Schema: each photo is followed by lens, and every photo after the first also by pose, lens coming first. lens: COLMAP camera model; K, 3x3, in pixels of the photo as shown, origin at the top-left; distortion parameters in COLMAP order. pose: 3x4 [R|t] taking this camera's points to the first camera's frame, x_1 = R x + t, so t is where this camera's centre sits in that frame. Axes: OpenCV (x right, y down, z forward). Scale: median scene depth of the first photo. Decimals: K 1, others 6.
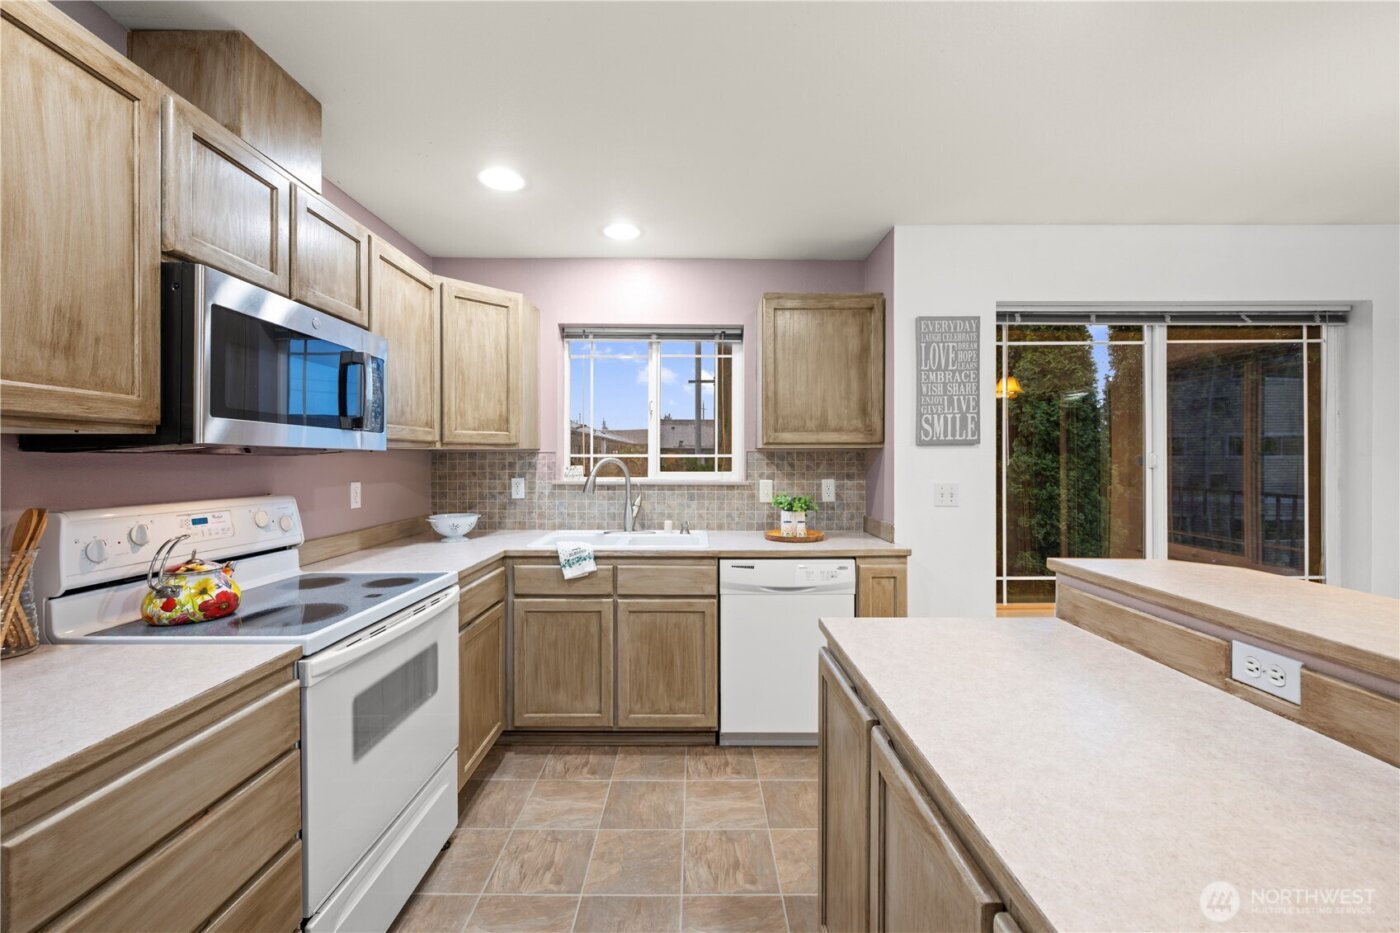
lens RADIAL K [[556.7, 0, 694.6], [0, 556.7, 459.1], [0, 0, 1]] dist [0.000177, -0.000545]
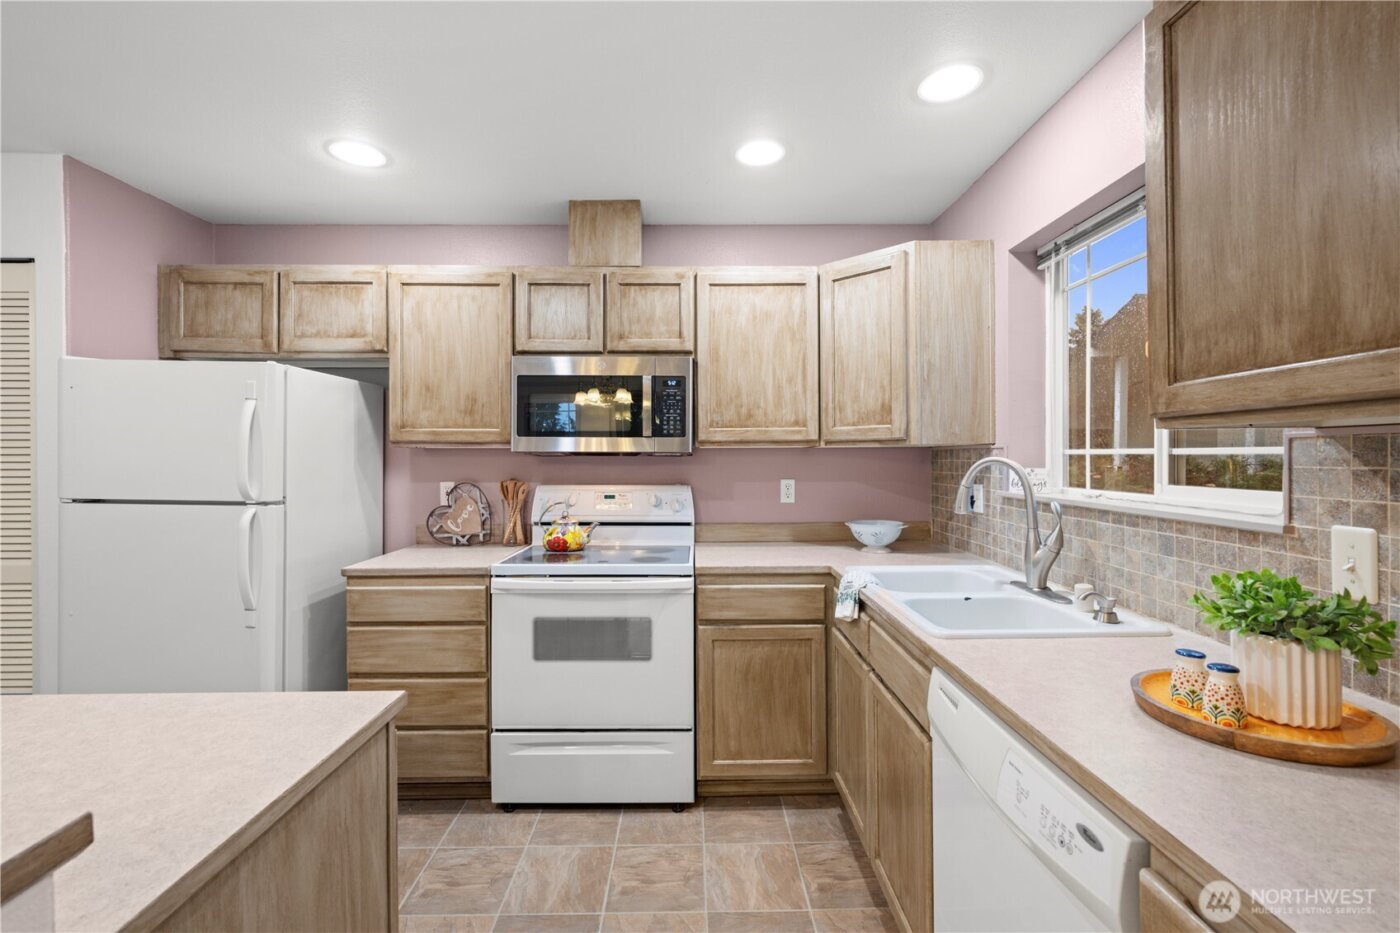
lens RADIAL K [[605.5, 0, 698.5], [0, 605.5, 458.5], [0, 0, 1]] dist [-0.001459, -0.000541]
pose [[0.014942, 0.003541, -0.999882, 0.546170], [0.003934, 0.999986, 0.003601, -0.004308], [0.999881, -0.003987, 0.014928, 0.746795]]
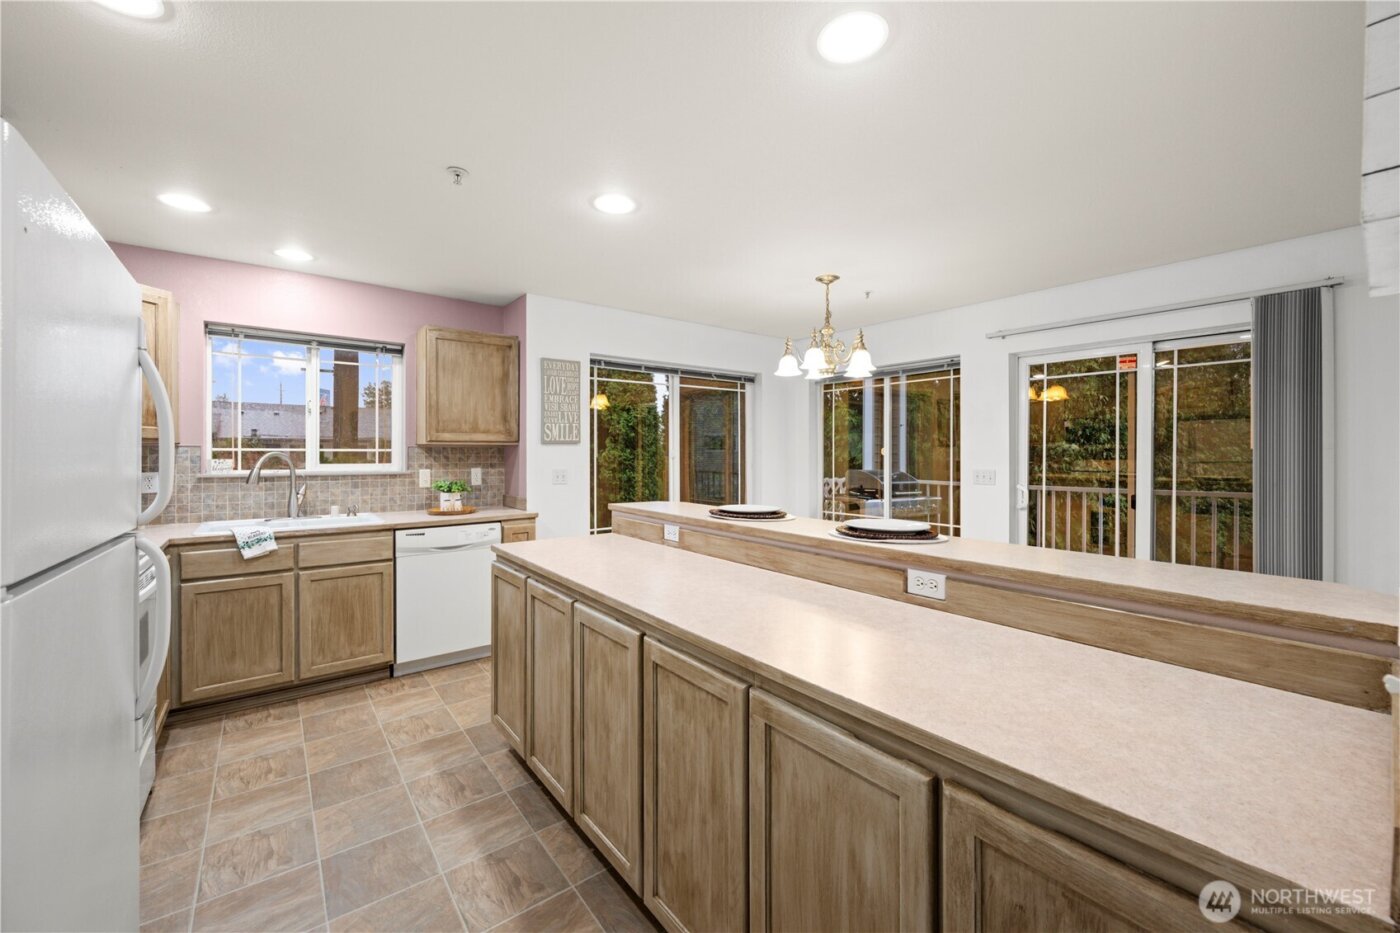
lens RADIAL K [[556.7, 0, 693.0], [0, 556.7, 452.5], [0, 0, 1]] dist [0.000177, -0.000545]
pose [[0.790621, 0.000504, 0.612306, -0.190948], [-0.001322, 0.999999, 0.000883, -0.003600], [-0.612305, -0.001508, 0.790620, -0.424007]]
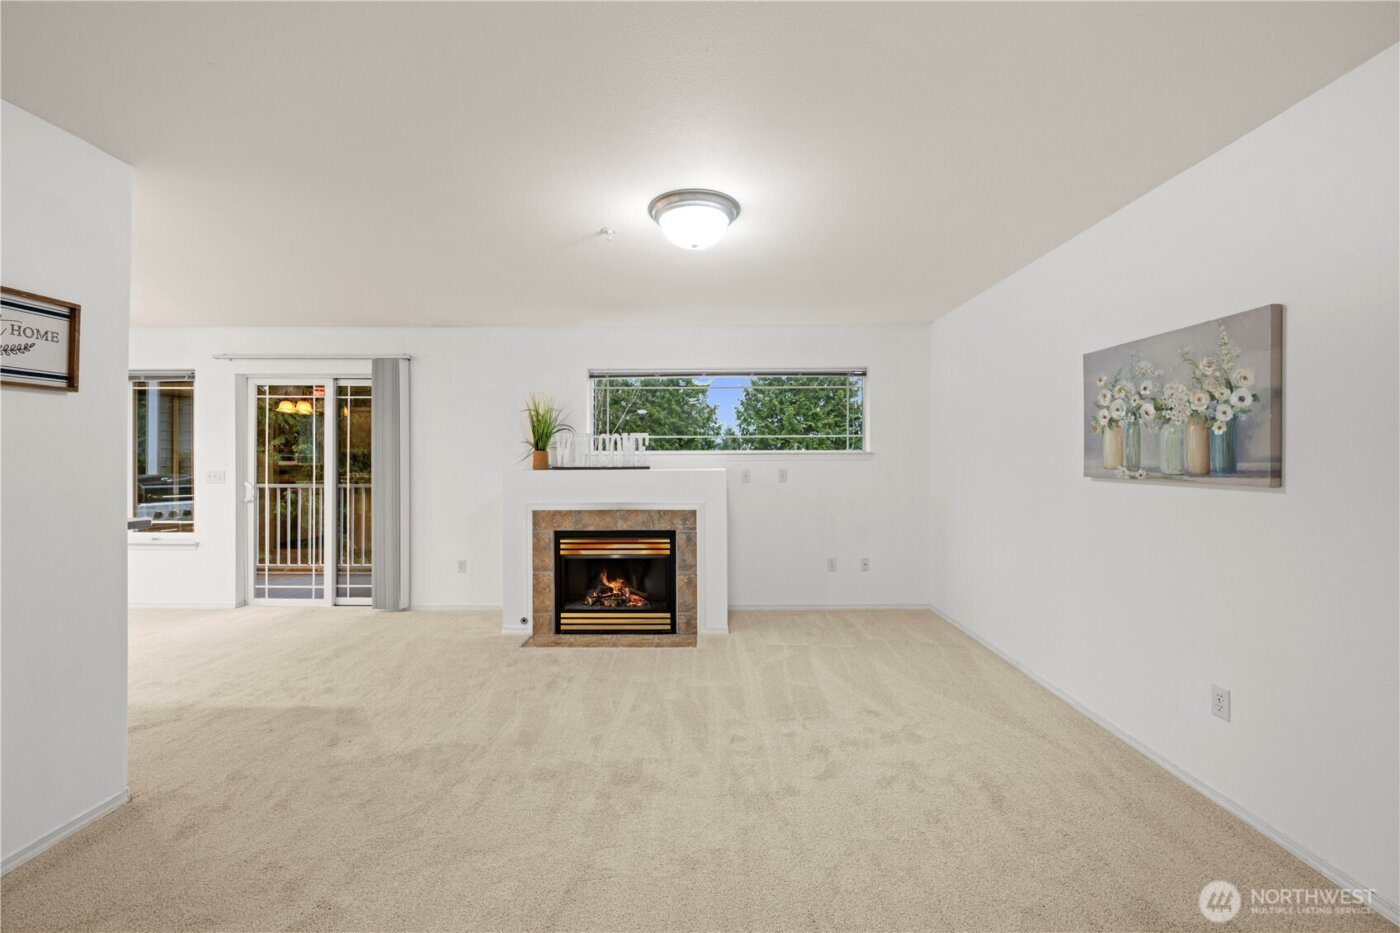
lens RADIAL K [[556.7, 0, 701.1], [0, 556.7, 457.6], [0, 0, 1]] dist [0.000177, -0.000545]
pose [[0.013842, 0.003512, 0.999898, -0.389585], [-0.000334, 0.999994, -0.003507, 0.008057], [-0.999904, -0.000285, 0.013843, -1.308320]]
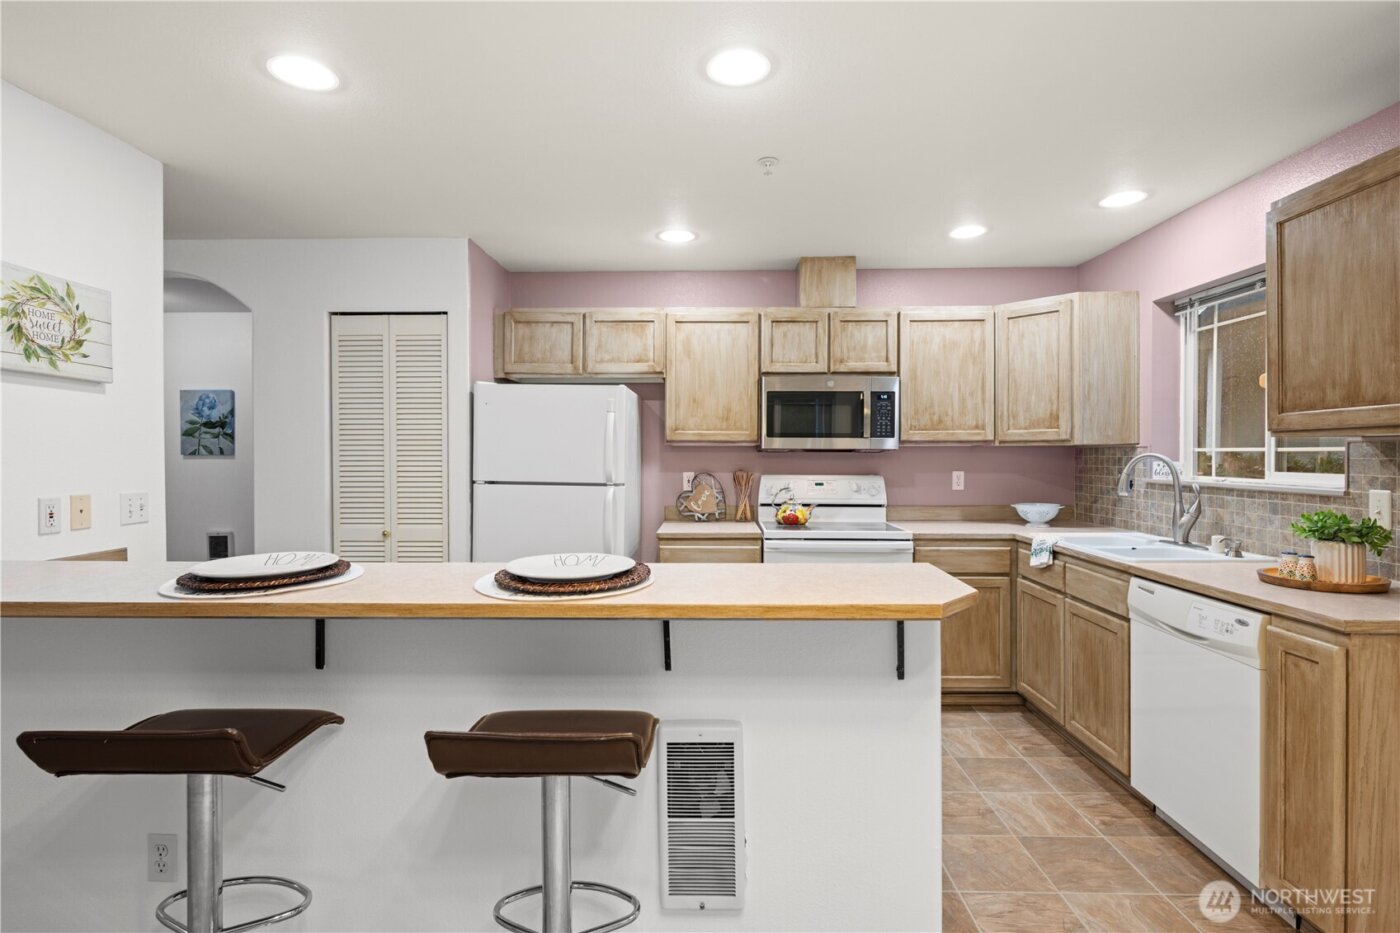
lens RADIAL K [[675.4, 0, 695.6], [0, 675.4, 460.9], [0, 0, 1]] dist [-0.003087, 0.001015]
pose [[-0.024312, 0.010165, -0.999653, 1.006125], [0.001342, 0.999948, 0.010135, -0.001717], [0.999704, -0.001095, -0.024325, 0.360265]]
